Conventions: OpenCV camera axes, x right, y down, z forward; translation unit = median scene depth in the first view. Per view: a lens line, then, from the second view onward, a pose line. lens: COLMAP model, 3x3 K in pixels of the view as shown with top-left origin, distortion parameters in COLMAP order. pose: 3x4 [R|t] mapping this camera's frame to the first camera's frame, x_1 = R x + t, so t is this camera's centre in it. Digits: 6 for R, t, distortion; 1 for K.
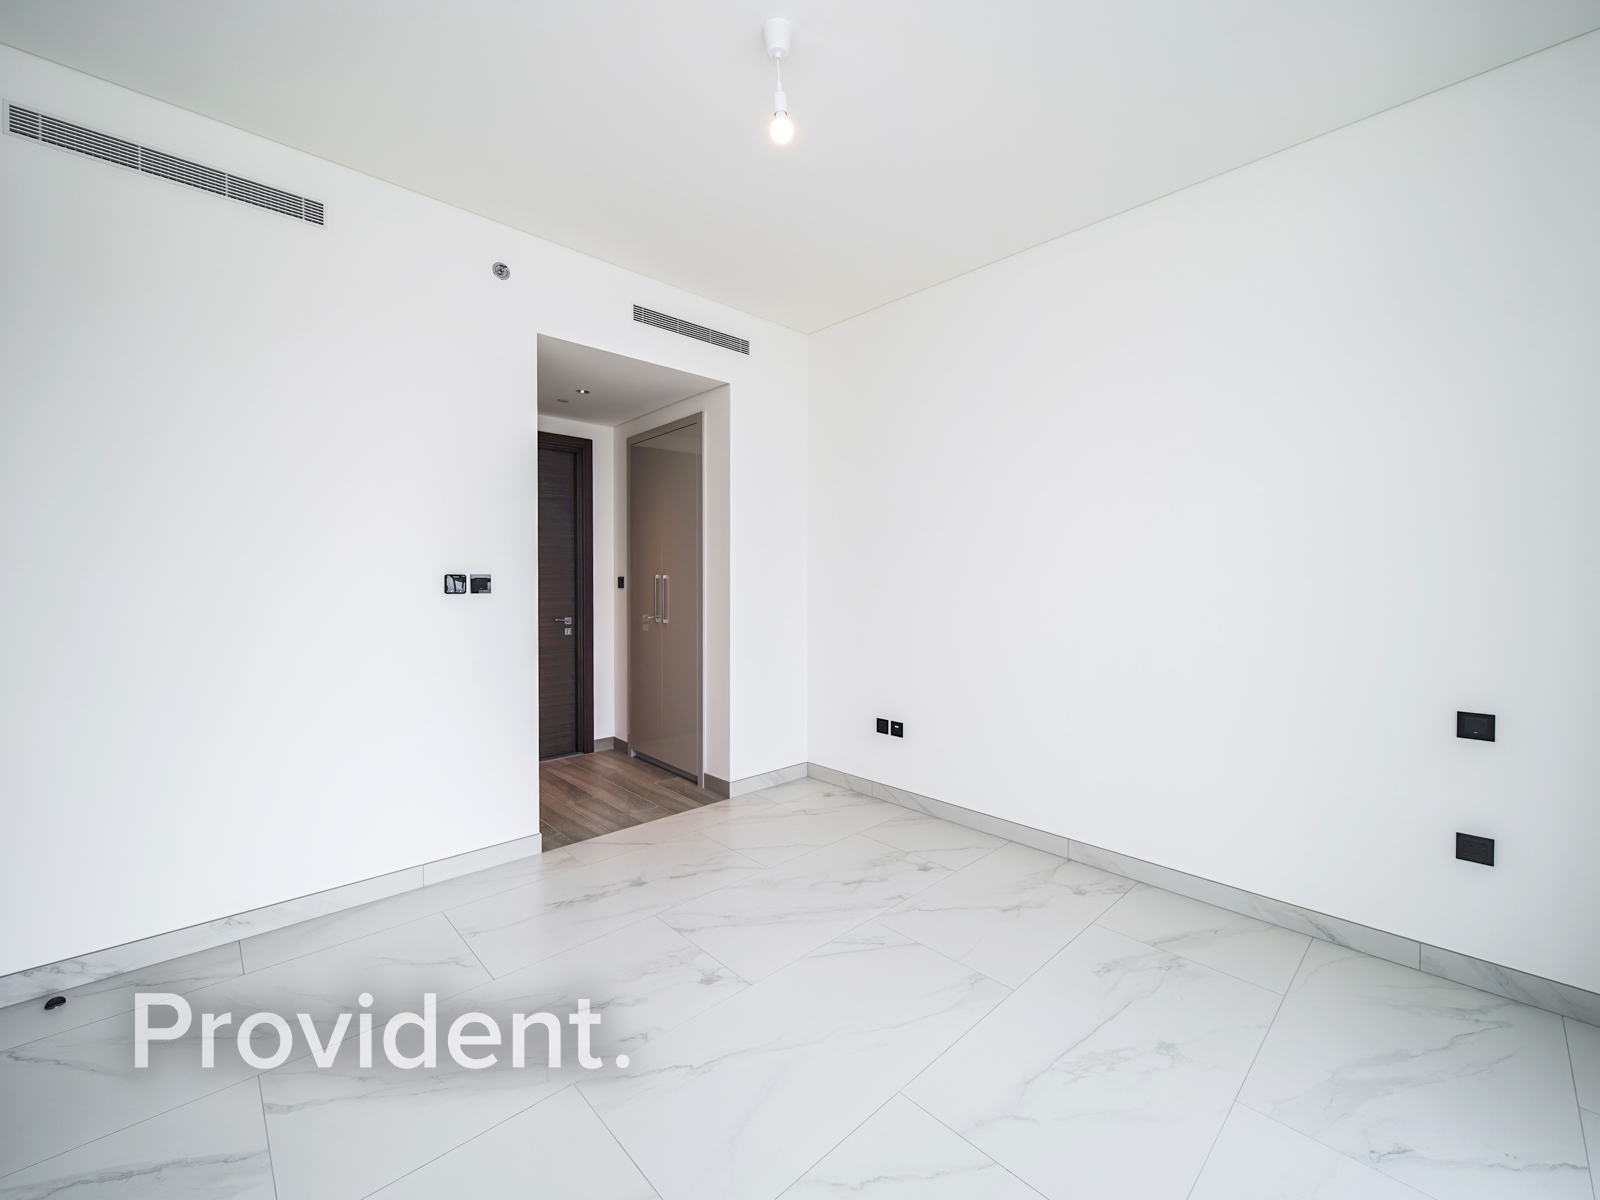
lens RADIAL K [[678.8, 0, 812.6], [0, 678.8, 577.0], [0, 0, 1]] dist [-0.001928, -0.000570]
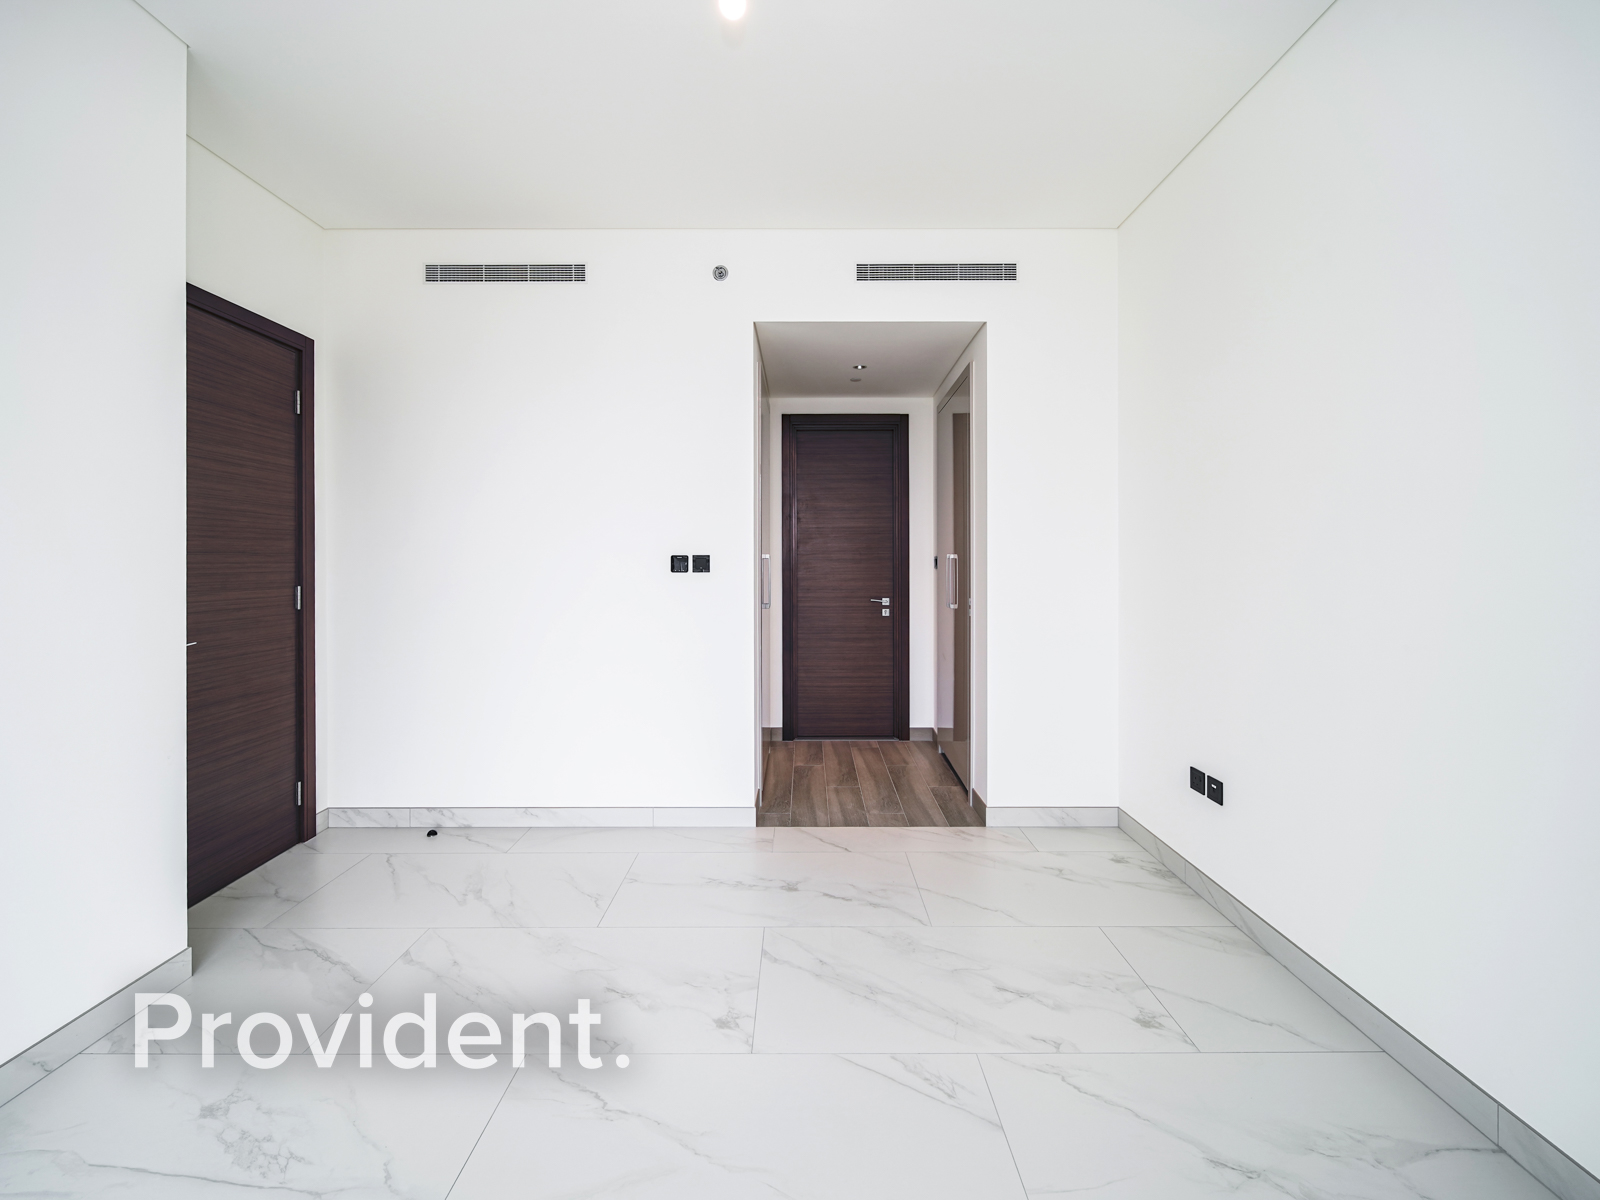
lens RADIAL K [[682.2, 0, 808.9], [0, 682.2, 549.2], [0, 0, 1]] dist [-0.000626, -0.000493]
pose [[0.704273, -0.012486, -0.709819, 0.315387], [0.003487, 0.999894, -0.014129, 0.002827], [0.709921, 0.007476, 0.704242, 0.266784]]
